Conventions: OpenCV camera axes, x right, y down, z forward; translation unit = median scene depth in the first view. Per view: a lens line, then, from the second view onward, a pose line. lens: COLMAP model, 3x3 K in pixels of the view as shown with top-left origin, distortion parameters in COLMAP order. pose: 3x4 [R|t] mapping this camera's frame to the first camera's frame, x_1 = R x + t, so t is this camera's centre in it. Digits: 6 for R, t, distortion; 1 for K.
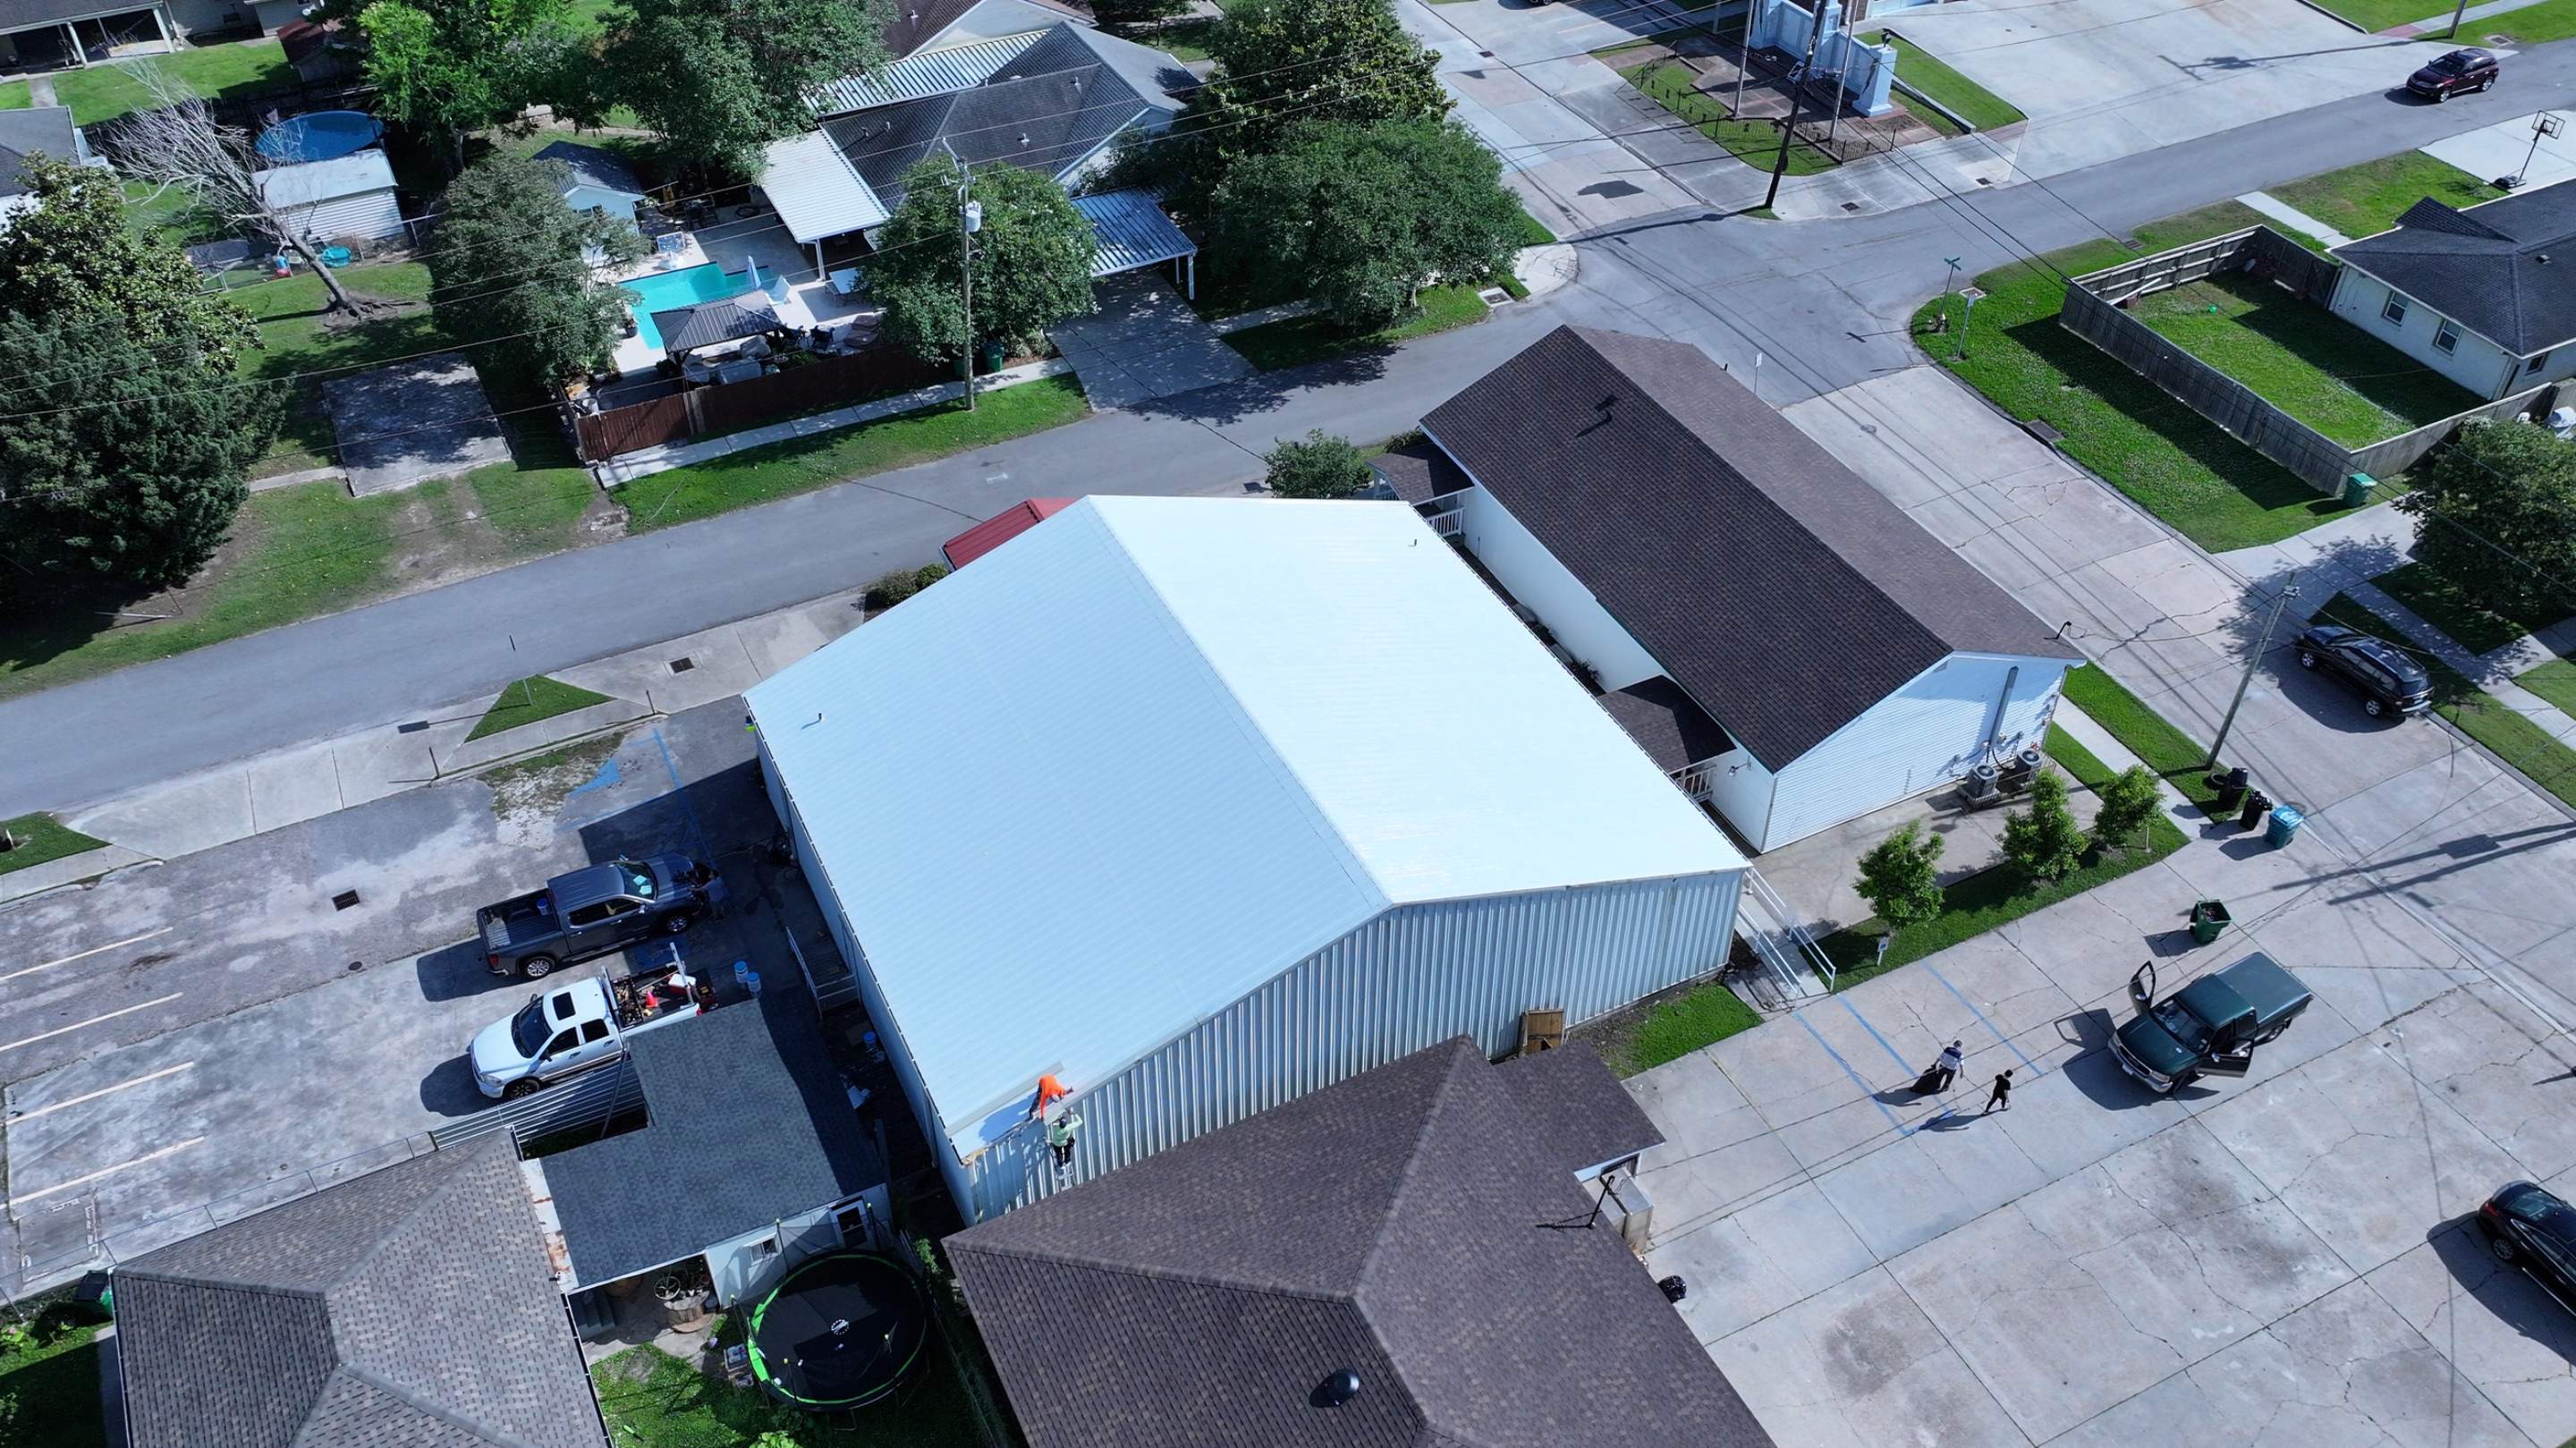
lens RADIAL K [[2091.6, 0, 1285.2], [0, 2091.6, 747.5], [0, 0, 1]] dist [0.004533, -0.002849]
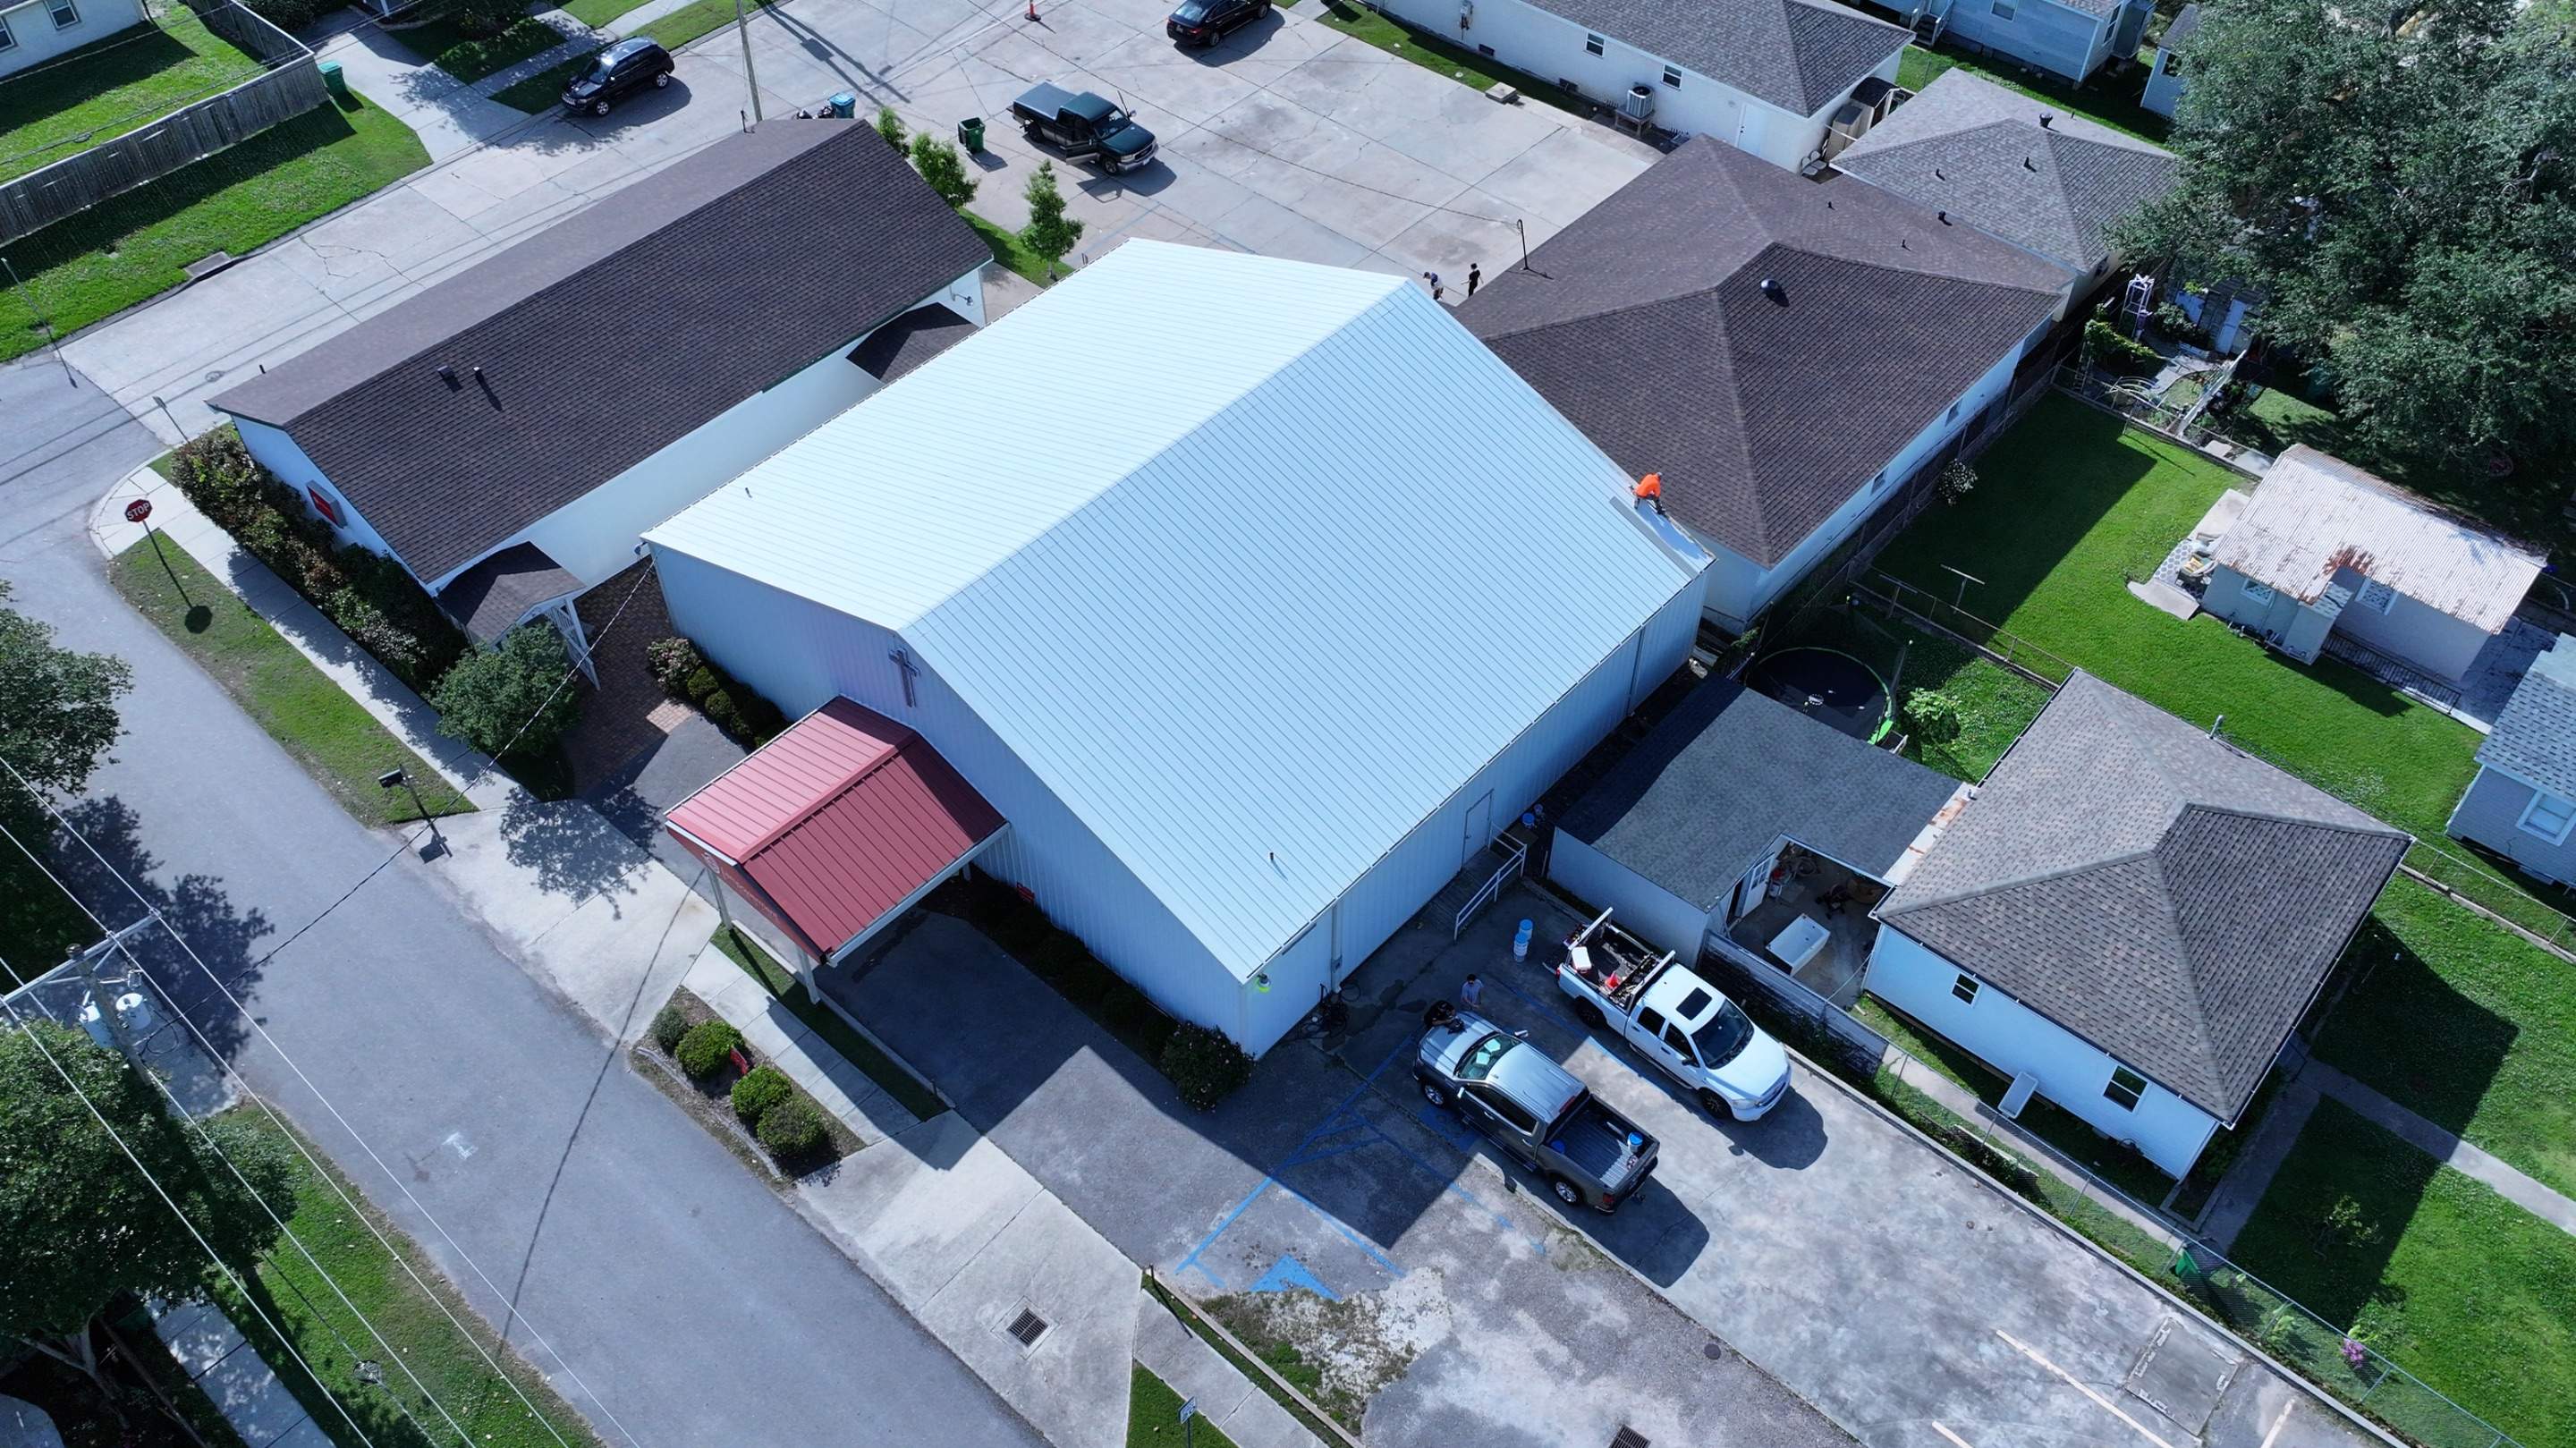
lens RADIAL K [[2091.6, 0, 1292.7], [0, 2091.6, 724.8], [0, 0, 1]] dist [0.004533, -0.002849]
pose [[-0.373116, -0.684961, 0.625790, -0.620334], [0.605016, 0.331724, 0.723820, -0.547206], [-0.703378, 0.648681, 0.290641, 0.638465]]
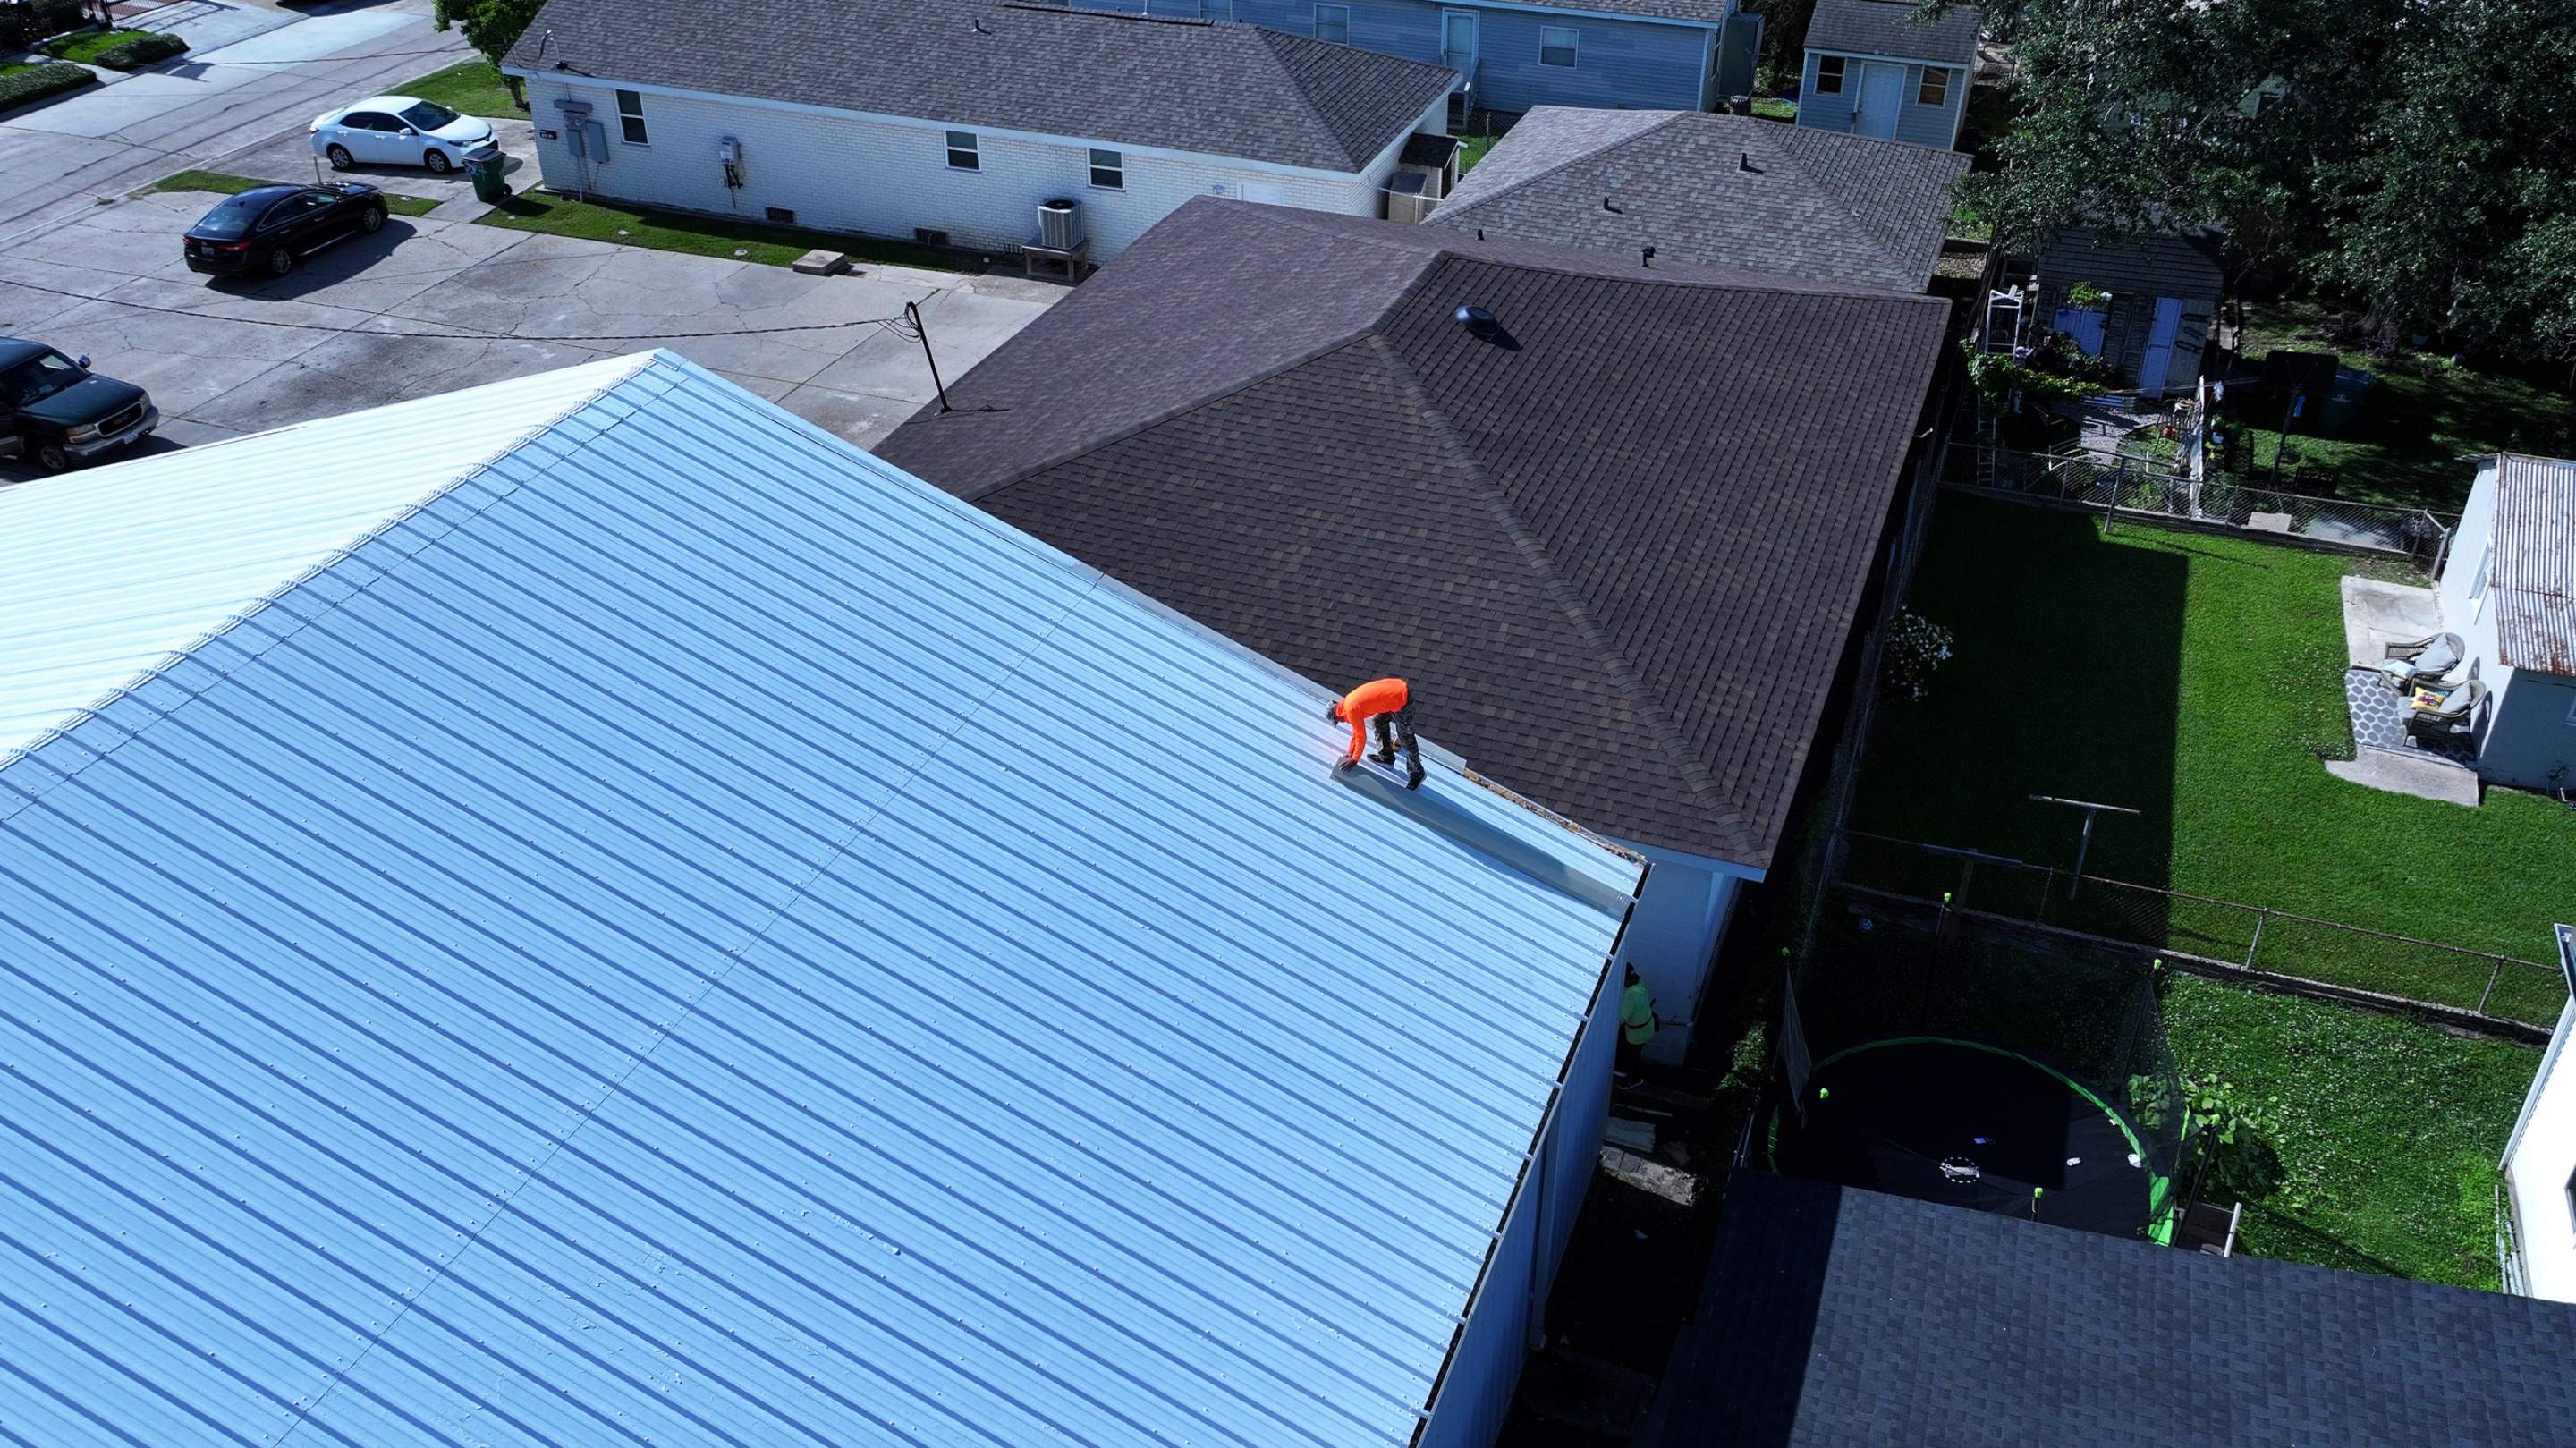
lens RADIAL K [[2091.6, 0, 1285.8], [0, 2091.6, 725.1], [0, 0, 1]] dist [0.004533, -0.002849]
pose [[-0.673690, -0.407302, 0.616642, -0.258627], [0.483154, 0.388636, 0.784553, -0.135503], [-0.559200, 0.826479, -0.065031, 0.753322]]
